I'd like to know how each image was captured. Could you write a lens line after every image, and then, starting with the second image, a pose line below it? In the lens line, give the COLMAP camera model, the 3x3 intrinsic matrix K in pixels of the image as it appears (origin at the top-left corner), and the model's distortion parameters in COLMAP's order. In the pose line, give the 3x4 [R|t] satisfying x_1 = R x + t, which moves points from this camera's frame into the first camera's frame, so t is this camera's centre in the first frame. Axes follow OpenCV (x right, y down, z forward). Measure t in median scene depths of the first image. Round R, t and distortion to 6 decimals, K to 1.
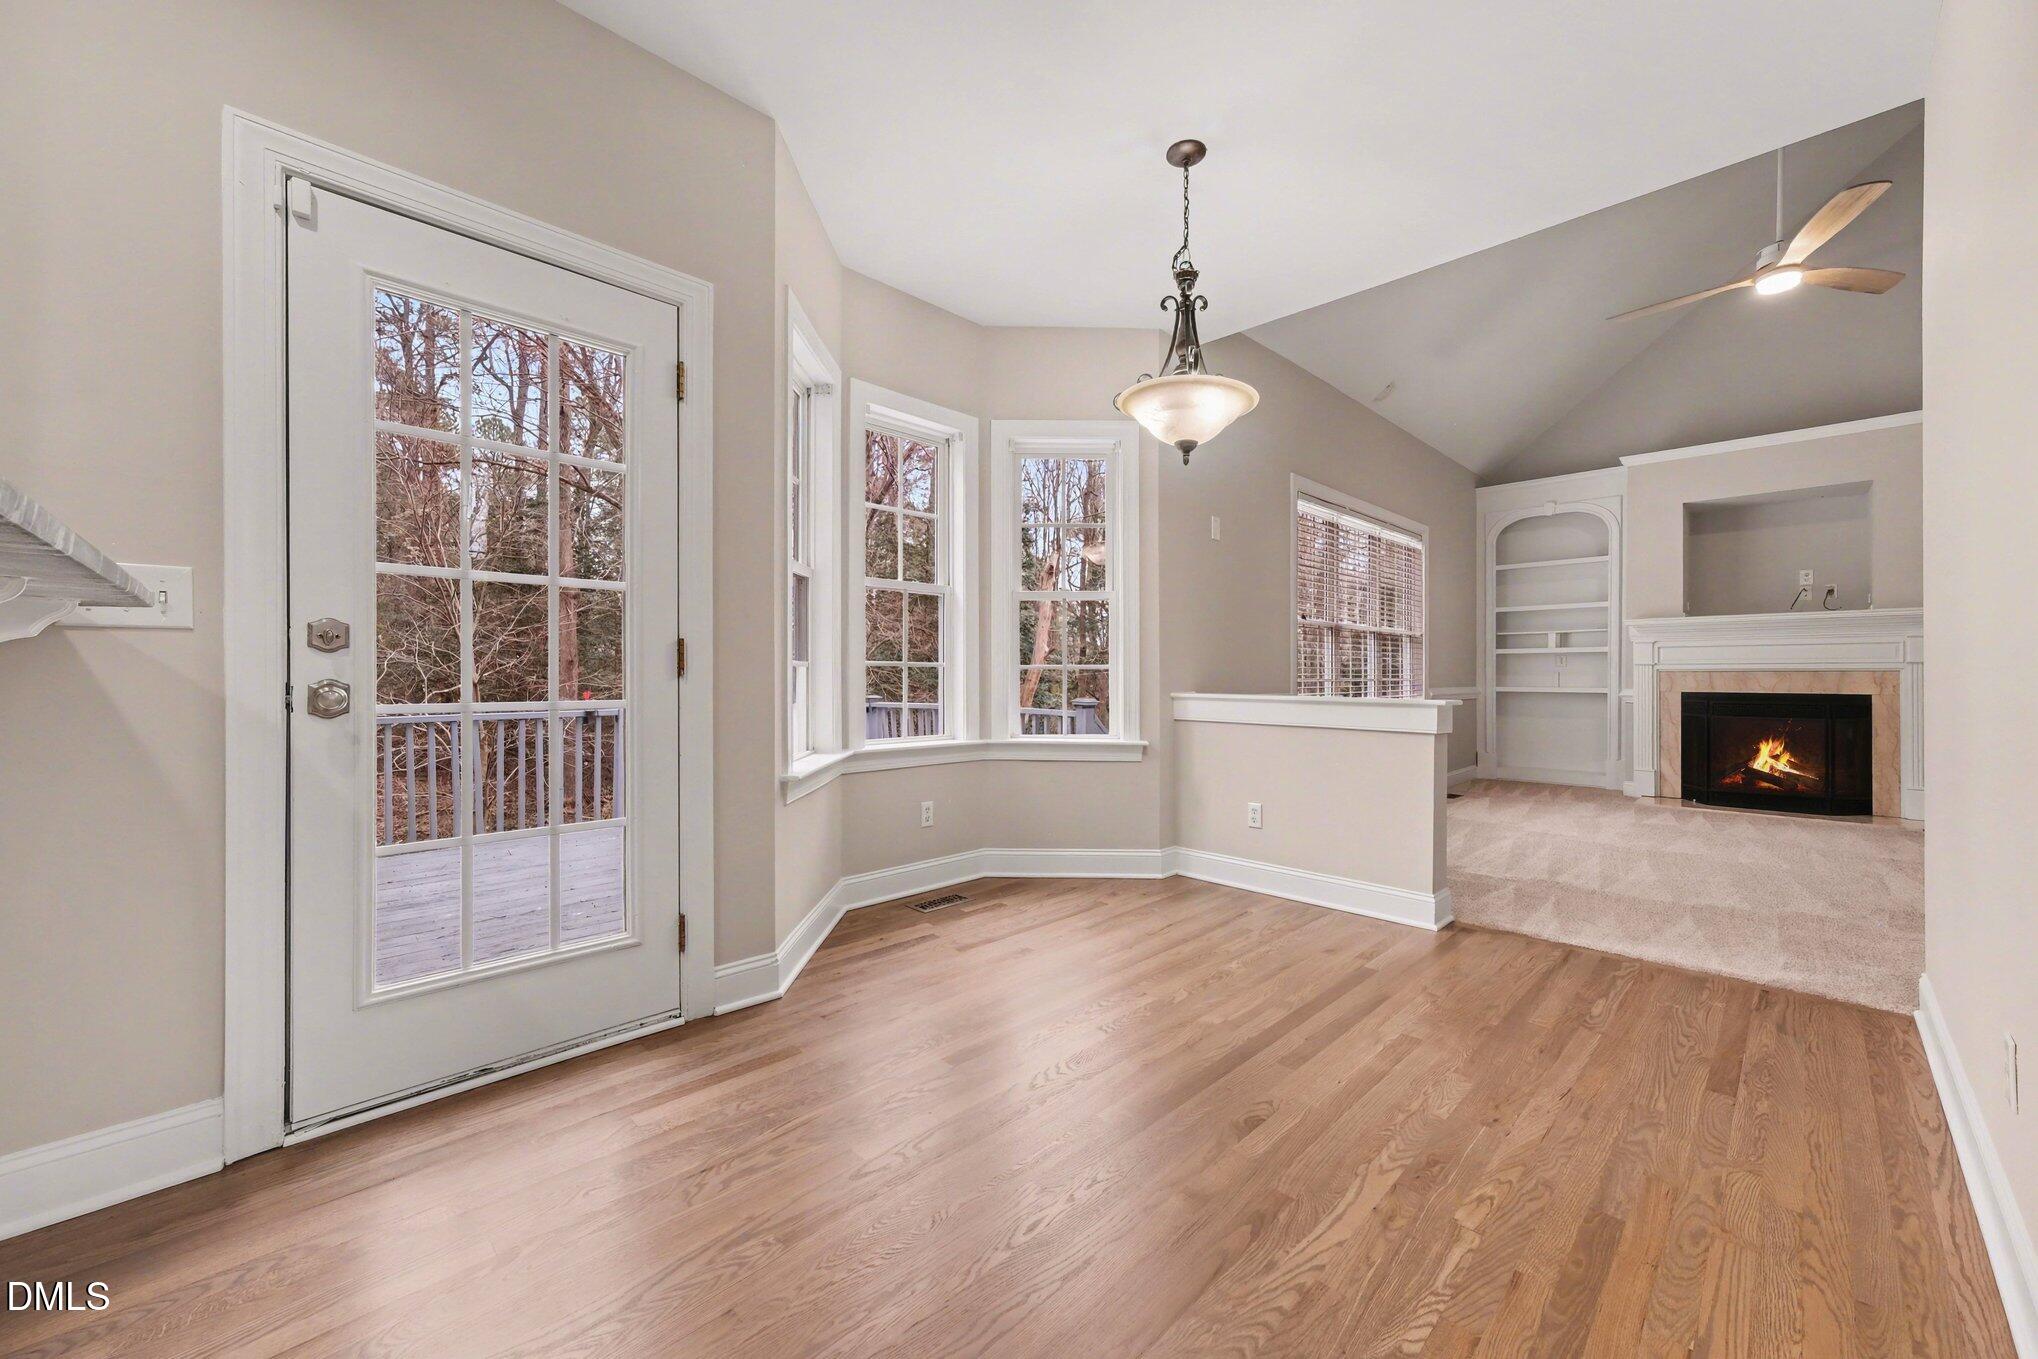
lens RADIAL K [[781.1, 0, 1019.0], [0, 781.1, 679.5], [0, 0, 1]] dist [0.001822, 0.000127]
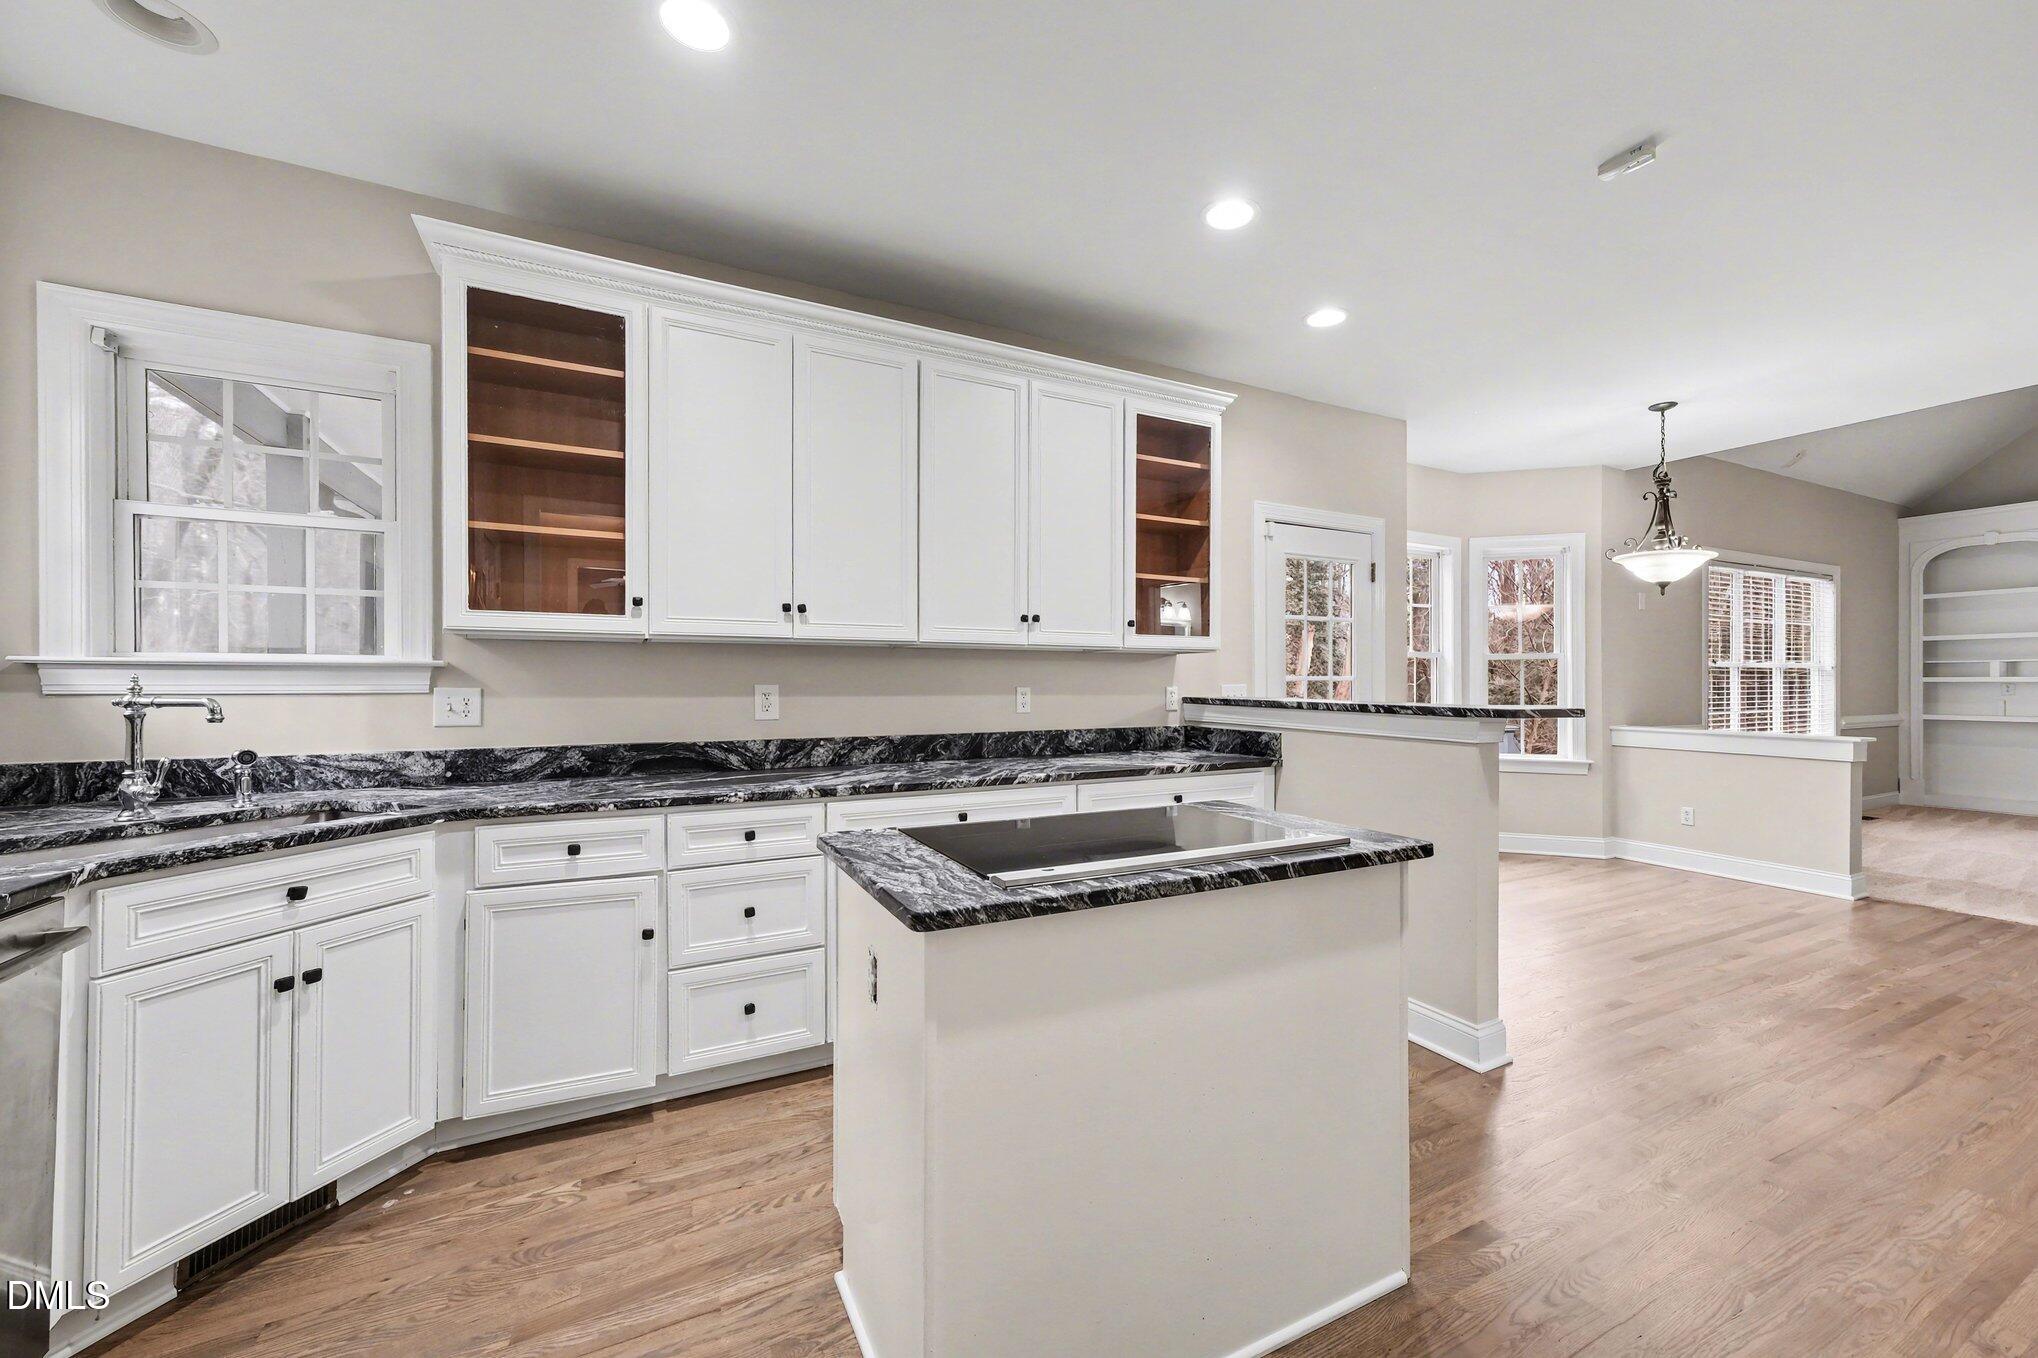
lens RADIAL K [[787.6, 0, 1046.2], [0, 787.6, 686.5], [0, 0, 1]] dist [0.000756, 0.000008]
pose [[0.954942, 0.001832, -0.296787, -0.334650], [-0.001942, 0.999998, -0.000077, -0.049156], [0.296786, 0.000650, 0.954944, -0.610257]]
